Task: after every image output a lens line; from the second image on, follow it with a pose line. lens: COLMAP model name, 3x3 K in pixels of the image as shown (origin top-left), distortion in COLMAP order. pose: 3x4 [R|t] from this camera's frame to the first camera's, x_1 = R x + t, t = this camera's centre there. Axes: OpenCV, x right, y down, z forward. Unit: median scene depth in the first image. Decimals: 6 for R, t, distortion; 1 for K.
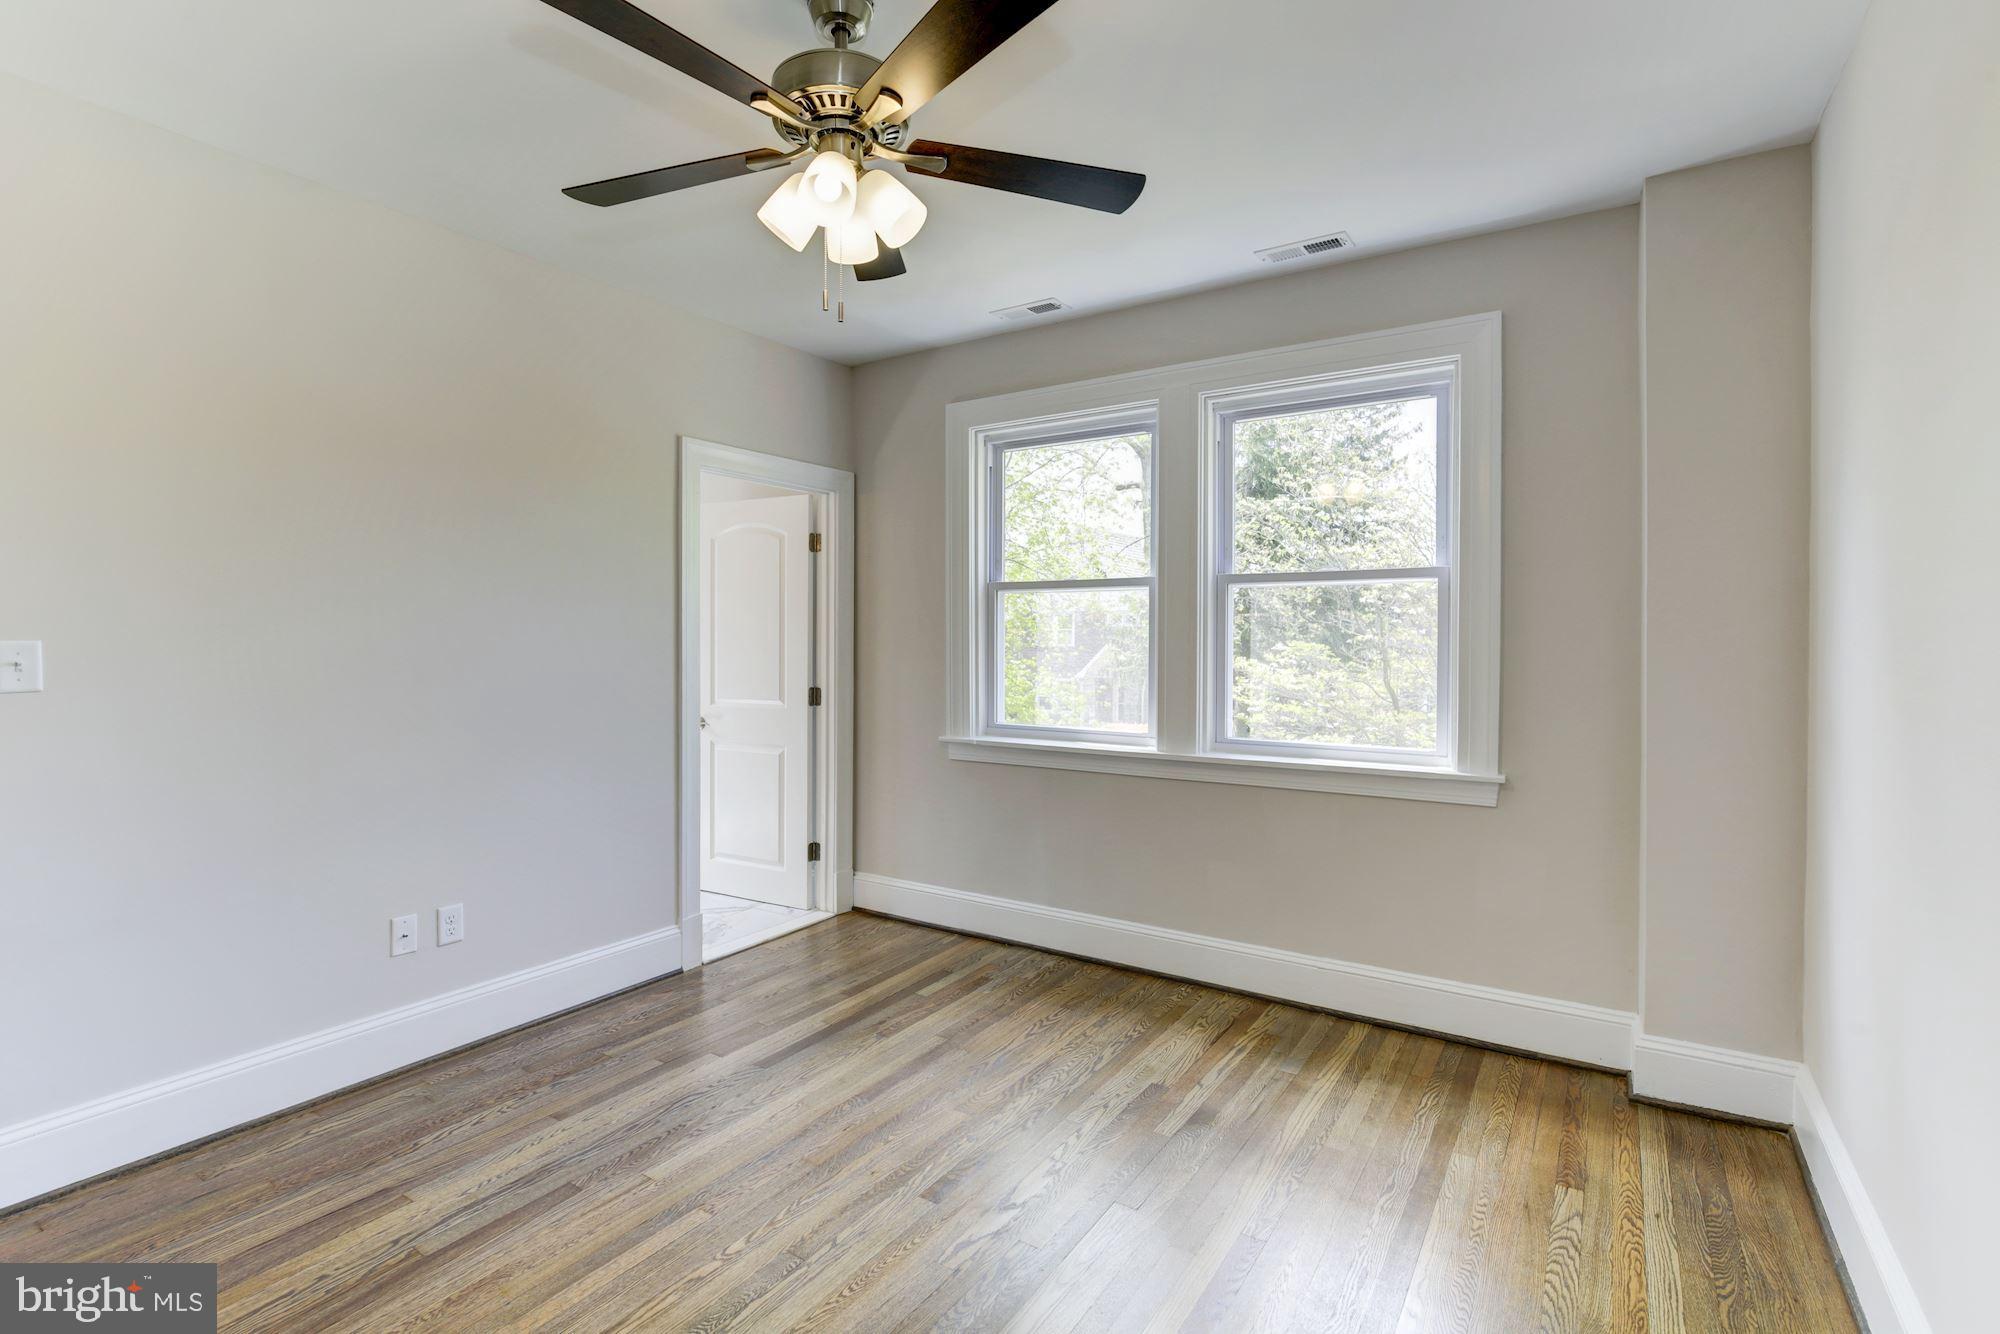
lens RADIAL K [[919.7, 0, 1007.3], [0, 919.7, 648.8], [0, 0, 1]] dist [-0.010926, 0.003948]
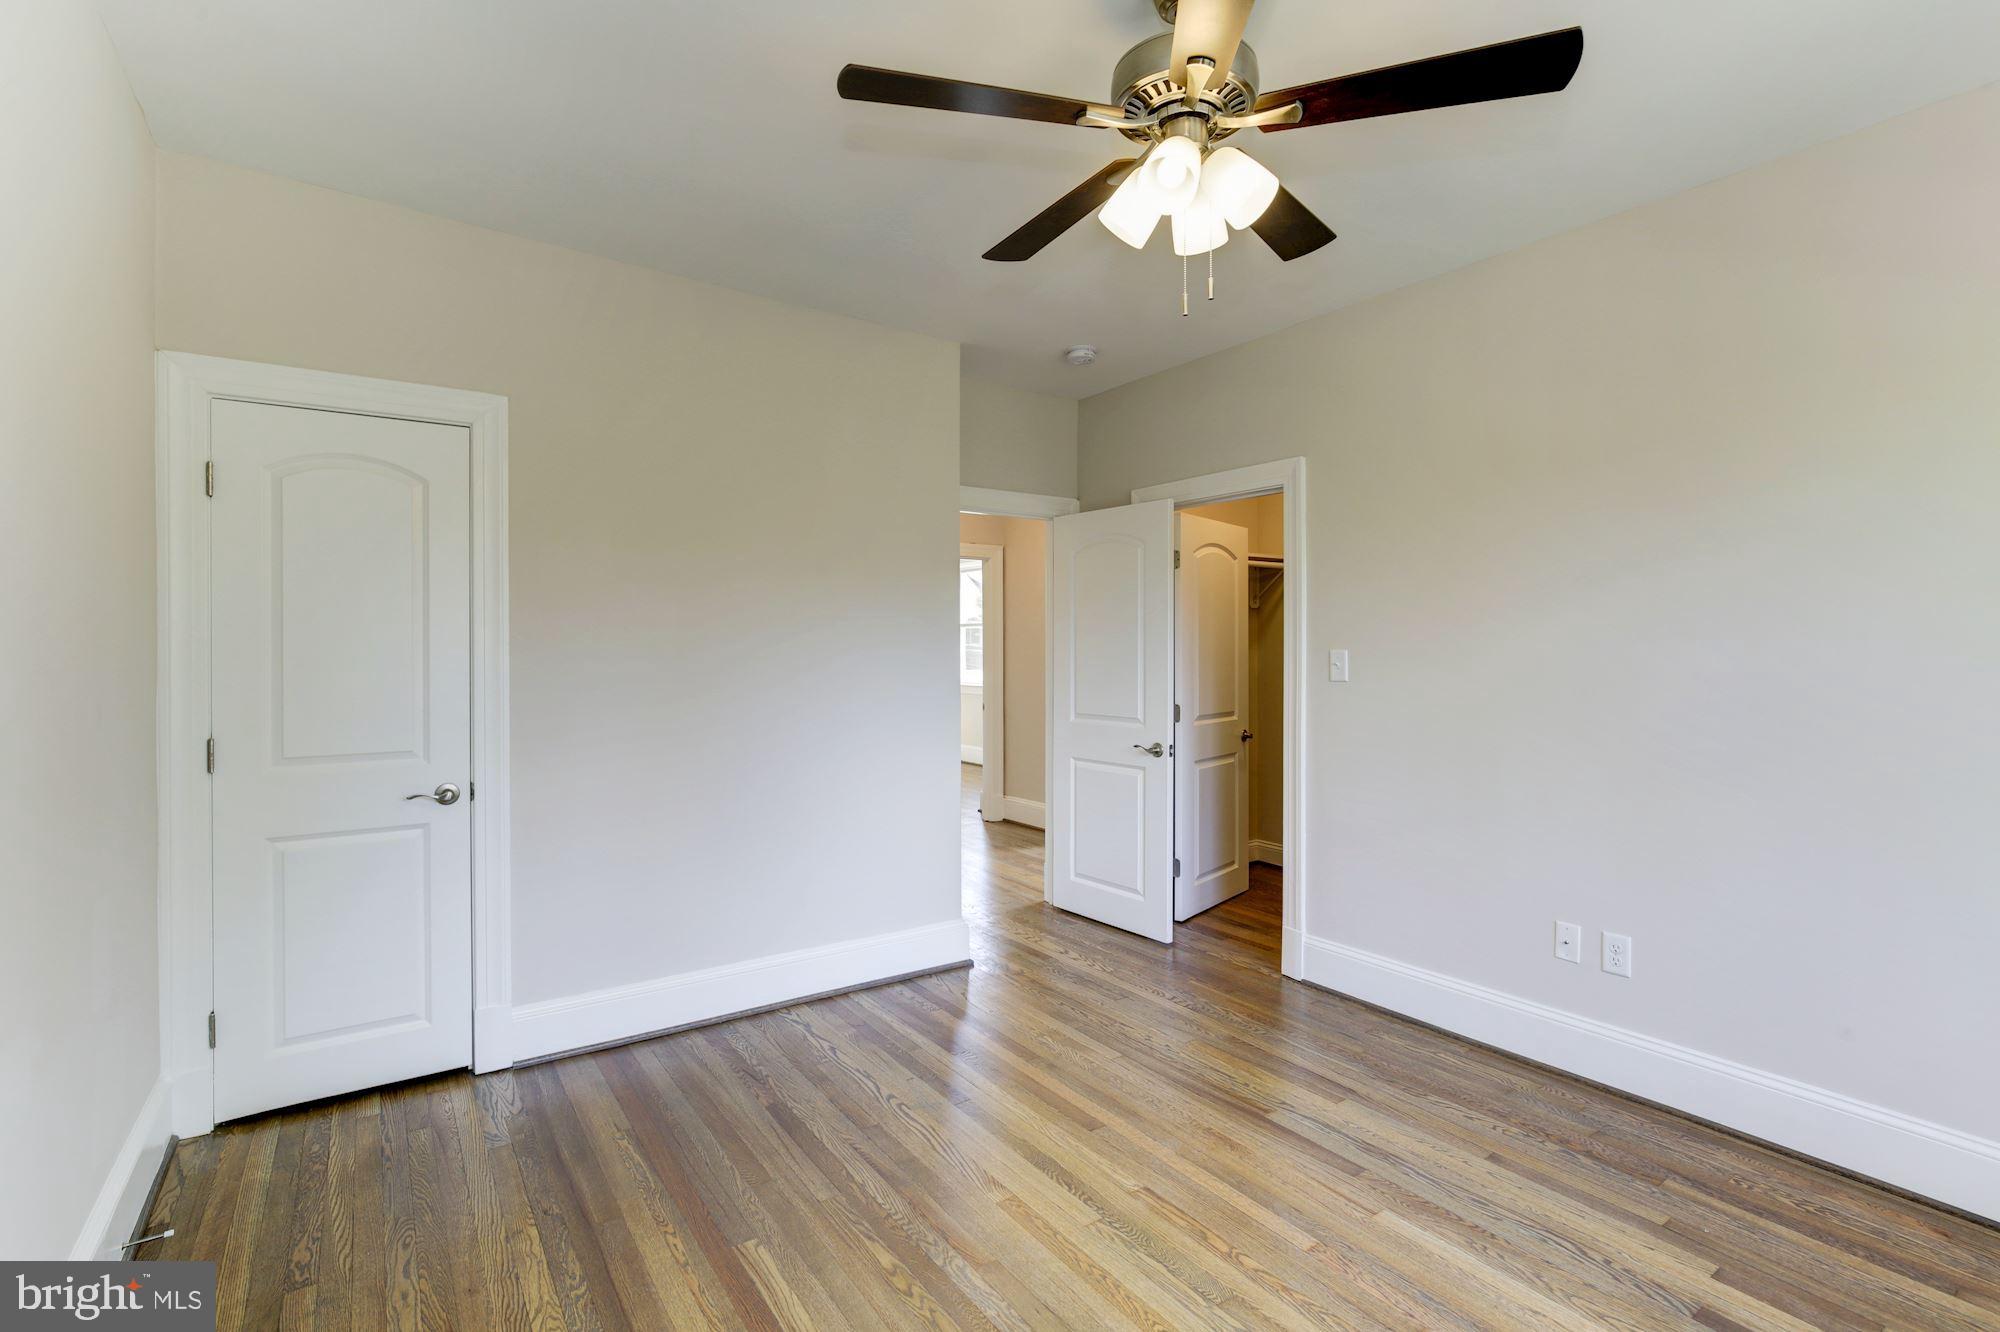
lens RADIAL K [[919.7, 0, 1007.3], [0, 919.7, 647.8], [0, 0, 1]] dist [-0.010926, 0.003948]
pose [[-0.365086, -0.003215, -0.930968, 0.494829], [-0.012113, 0.999926, 0.001297, -0.007318], [0.930895, 0.011750, -0.365098, 0.757834]]
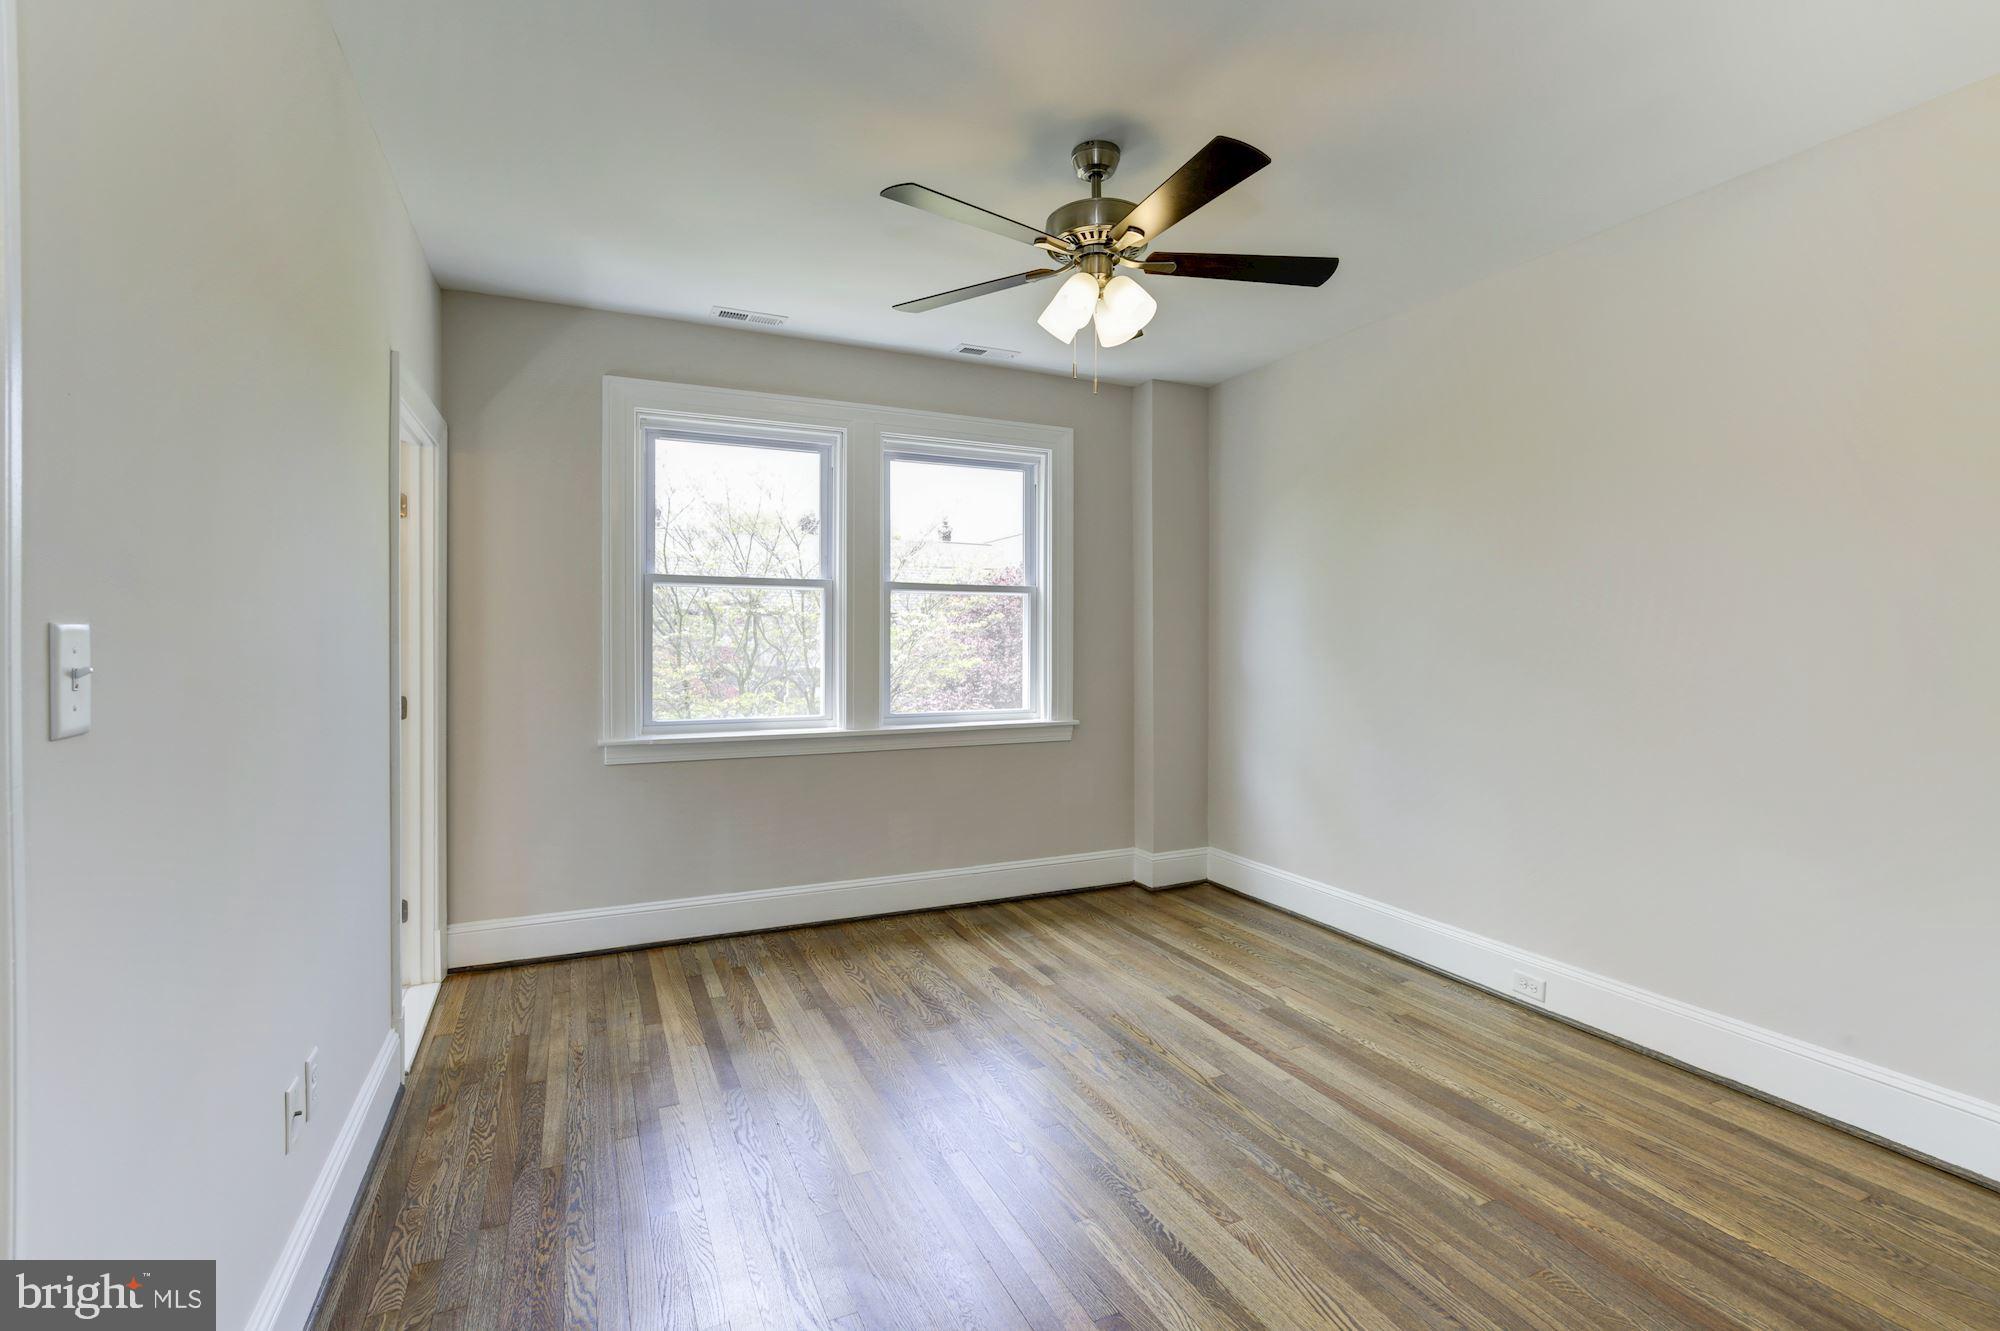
lens RADIAL K [[919.7, 0, 1007.3], [0, 919.7, 647.3], [0, 0, 1]] dist [-0.010926, 0.003948]
pose [[0.525407, -0.007740, 0.850816, -0.891806], [0.008146, 0.999959, 0.004067, 0.004664], [-0.850812, 0.004794, 0.525448, 0.263144]]
